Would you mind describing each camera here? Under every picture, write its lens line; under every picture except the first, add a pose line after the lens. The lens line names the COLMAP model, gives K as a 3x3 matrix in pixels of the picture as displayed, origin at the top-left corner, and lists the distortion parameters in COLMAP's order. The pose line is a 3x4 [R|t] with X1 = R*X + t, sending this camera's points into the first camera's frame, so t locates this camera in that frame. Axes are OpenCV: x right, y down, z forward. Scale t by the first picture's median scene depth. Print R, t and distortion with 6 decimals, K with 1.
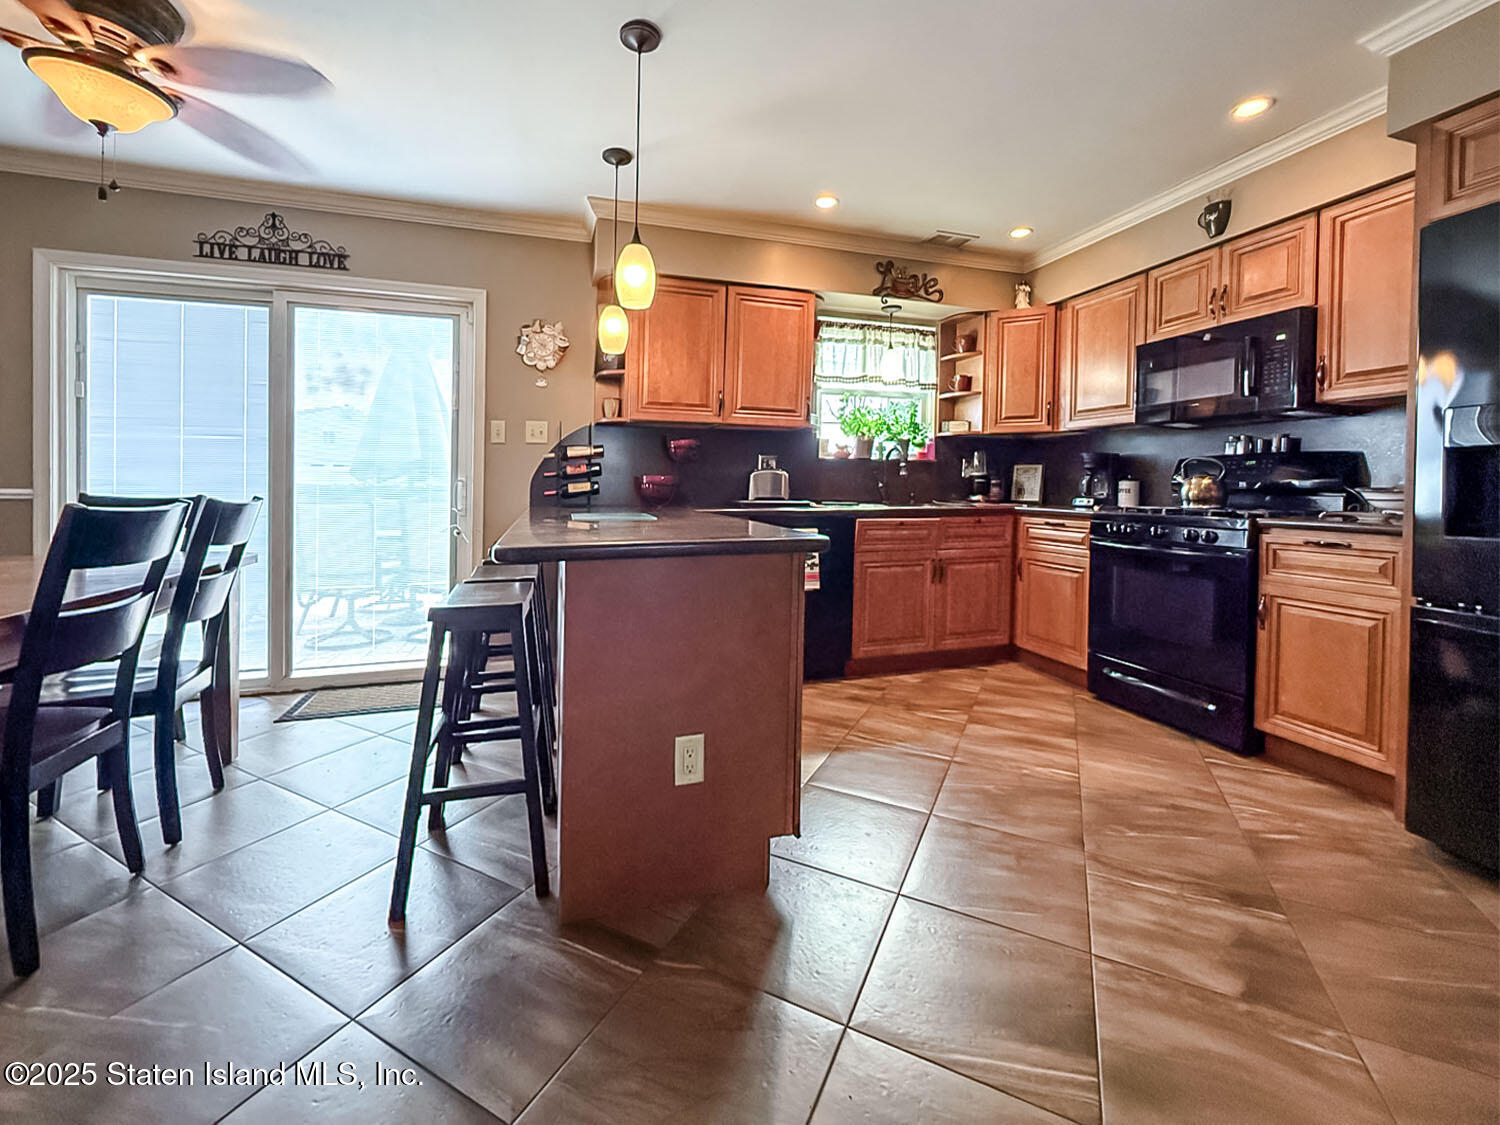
lens RADIAL K [[650.3, 0, 774.8], [0, 650.3, 478.1], [0, 0, 1]] dist [0.003120, -0.000247]
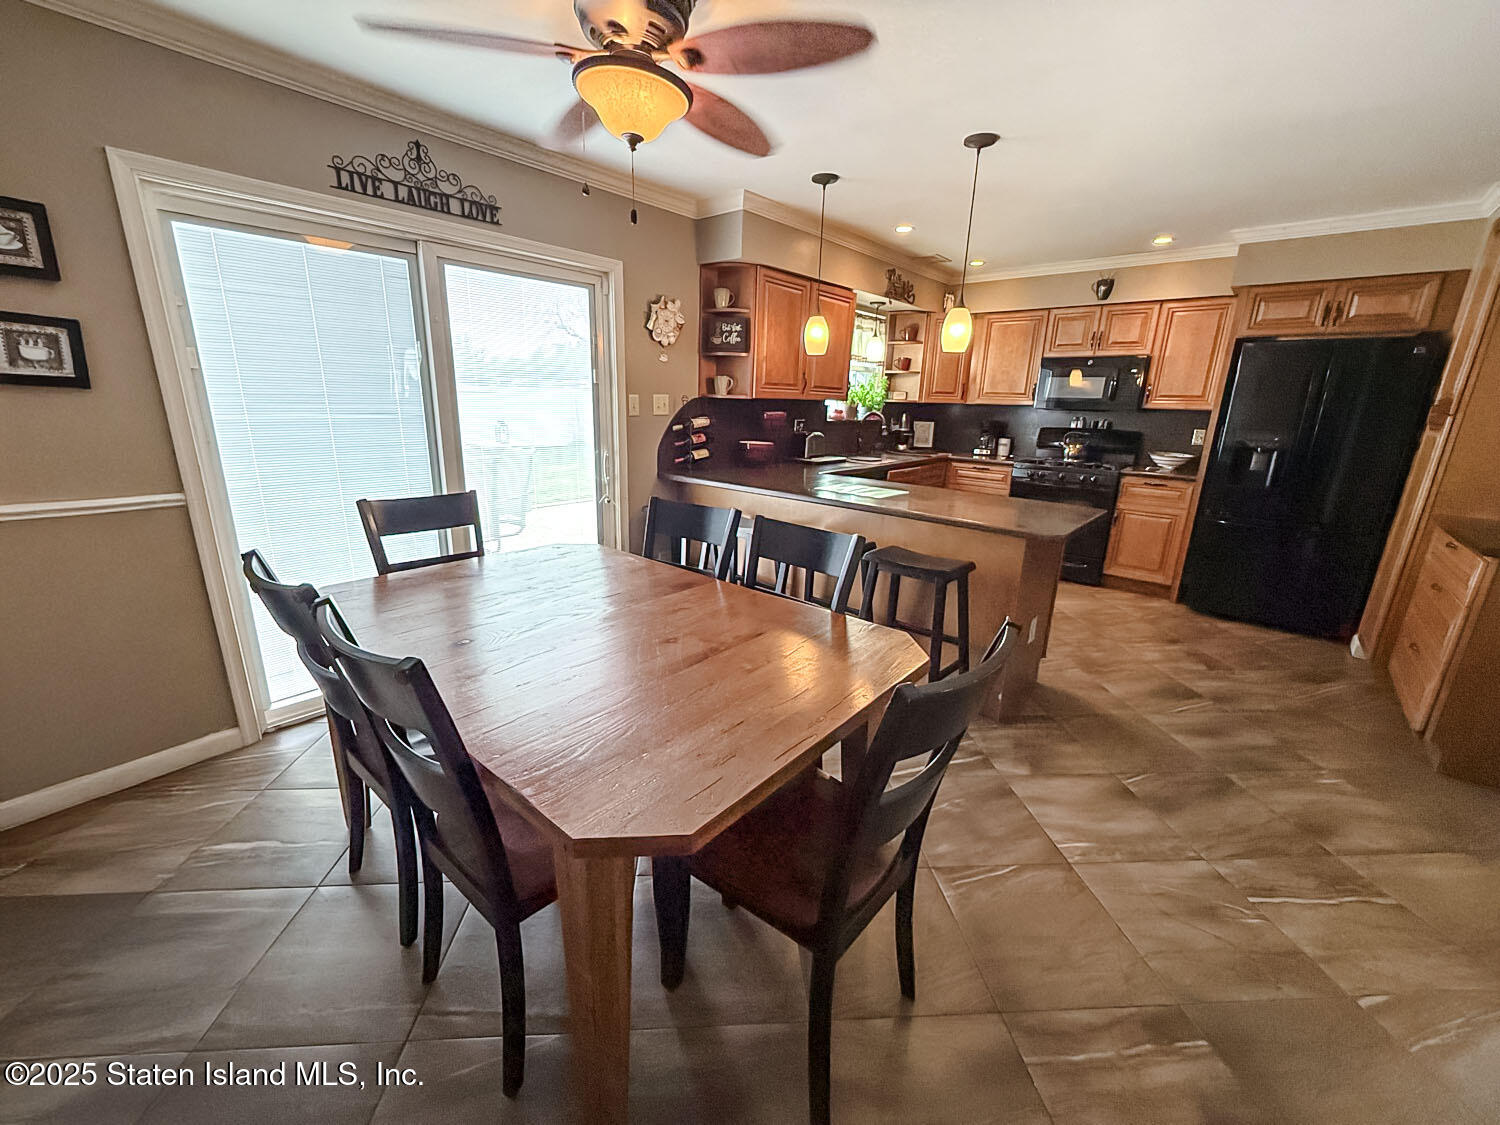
lens RADIAL K [[614.1, 0, 757.2], [0, 614.1, 548.7], [0, 0, 1]] dist [0.004888, 0.000105]
pose [[0.850056, -0.114713, 0.514048, -0.853328], [-0.026921, 0.965255, 0.259921, -0.119346], [-0.526004, -0.234786, 0.817432, 0.008357]]
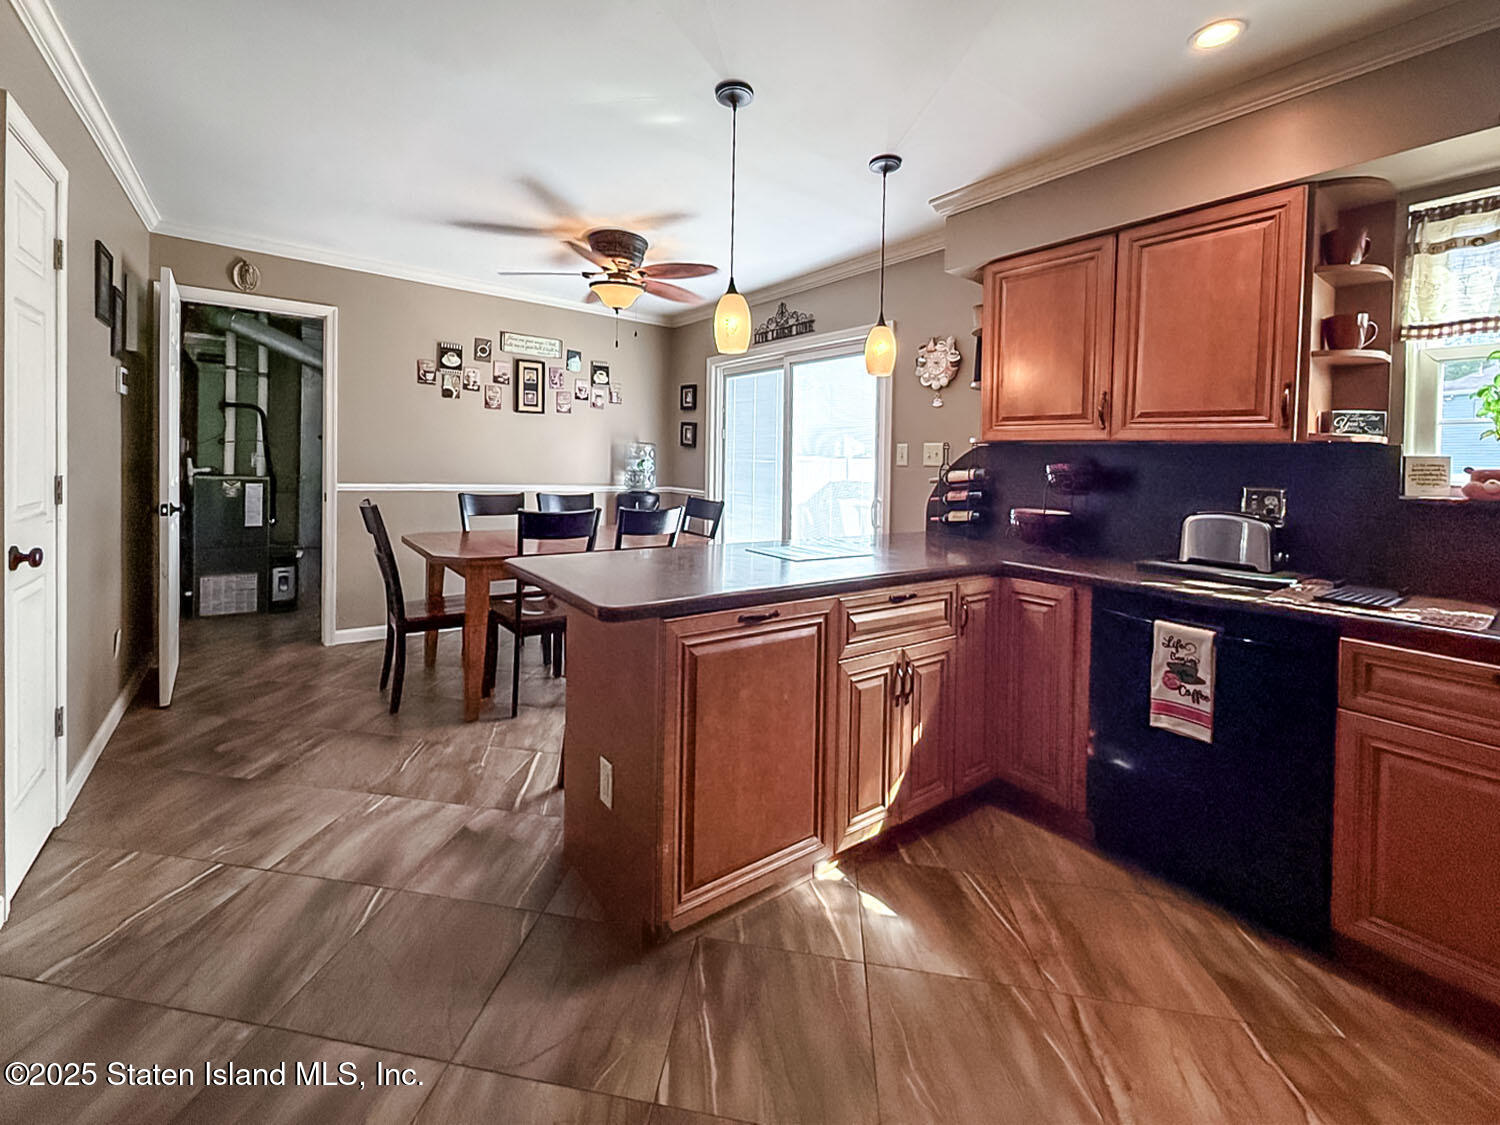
lens RADIAL K [[614.1, 0, 655.4], [0, 614.1, 459.2], [0, 0, 1]] dist [0.004888, 0.000105]
pose [[0.237066, 0.002207, -0.971491, 0.456882], [-0.011320, 0.999936, -0.000491, -0.062658], [0.971428, 0.011113, 0.237076, 0.415138]]
